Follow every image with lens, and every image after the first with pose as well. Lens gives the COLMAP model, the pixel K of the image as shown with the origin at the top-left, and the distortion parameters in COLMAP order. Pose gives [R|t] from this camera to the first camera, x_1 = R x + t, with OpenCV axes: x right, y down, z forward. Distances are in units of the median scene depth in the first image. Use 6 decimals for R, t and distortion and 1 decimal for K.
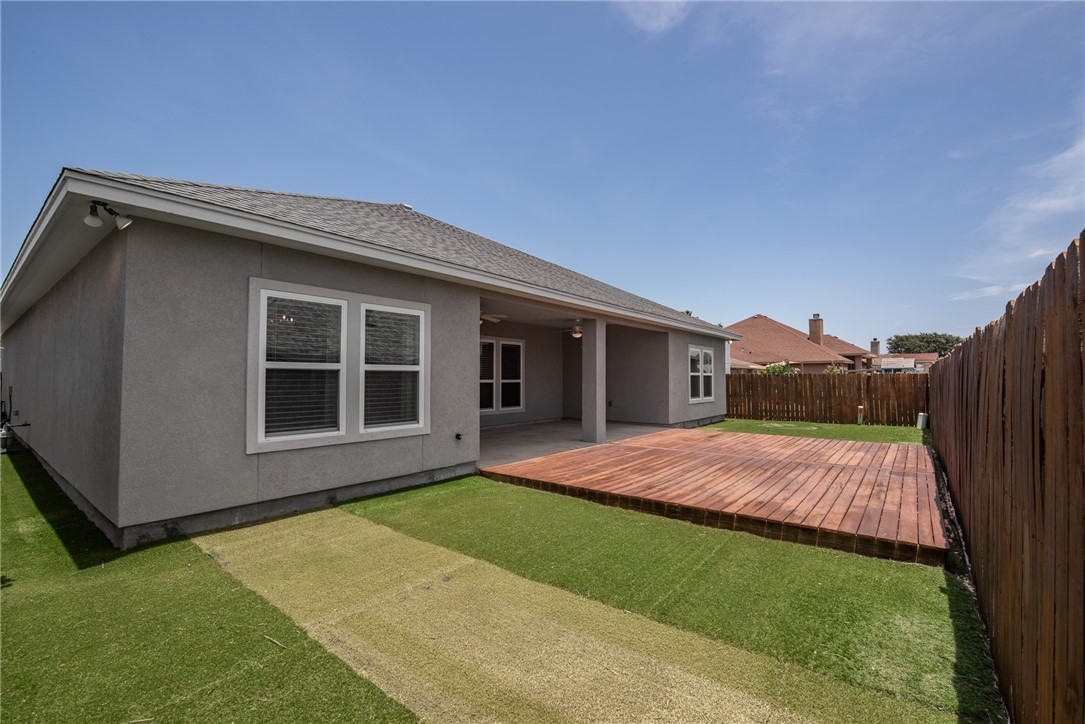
lens RADIAL K [[468.6, 0, 540.7], [0, 468.6, 364.3], [0, 0, 1]] dist [-0.011214, -0.001282]
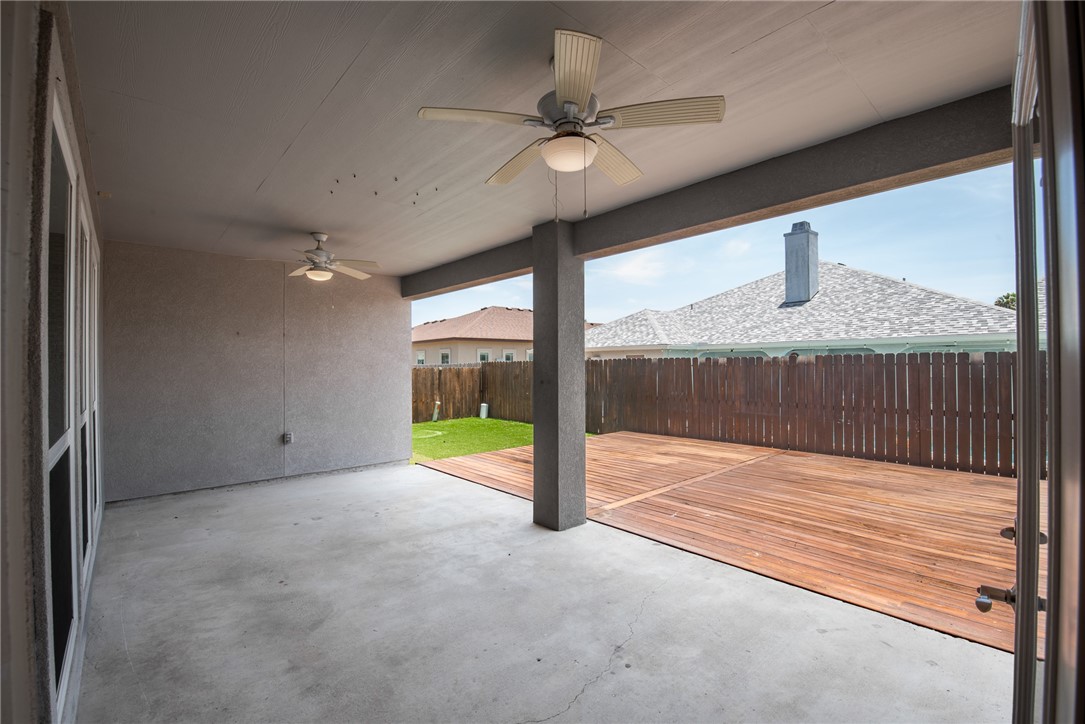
lens RADIAL K [[468.6, 0, 539.3], [0, 468.6, 364.3], [0, 0, 1]] dist [-0.011214, -0.001282]
pose [[0.170511, 0.003733, 0.985349, -0.393550], [-0.024197, 0.999707, 0.000400, 0.010129], [-0.985059, -0.023911, 0.170551, 1.038460]]
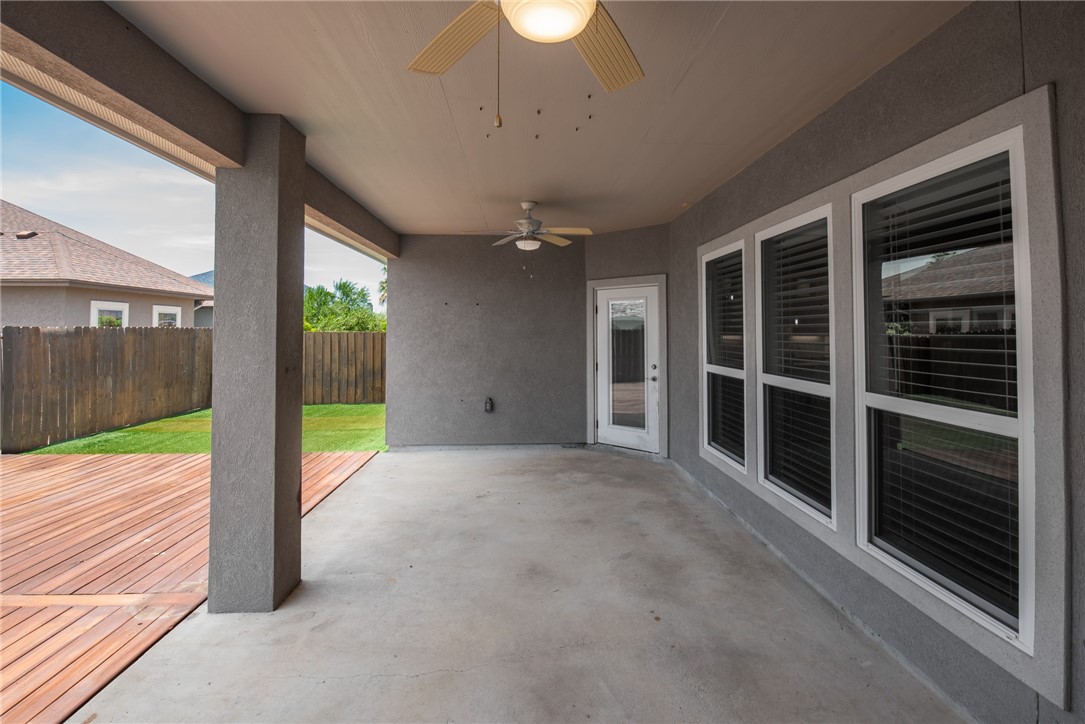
lens RADIAL K [[499.5, 0, 543.5], [0, 499.5, 320.7], [0, 0, 1]] dist [-0.001384, -0.000366]
pose [[-0.750194, -0.011760, -0.661113, 0.210122], [0.021011, 0.998913, -0.041611, 0.014054], [0.660884, -0.045107, -0.749131, 1.503124]]
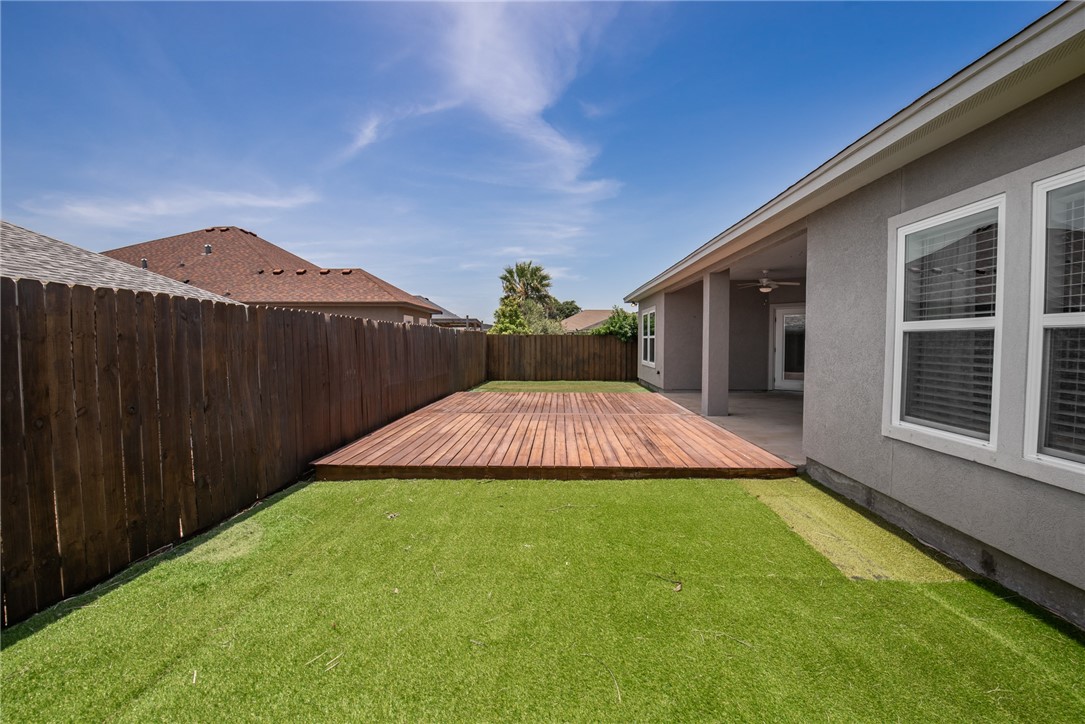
lens RADIAL K [[468.6, 0, 541.8], [0, 468.6, 366.1], [0, 0, 1]] dist [-0.011214, -0.001282]
pose [[-0.807128, 0.029605, -0.589634, 0.978131], [0.015311, 0.999456, 0.029223, 0.049822], [0.590178, 0.014559, -0.807141, 1.676768]]
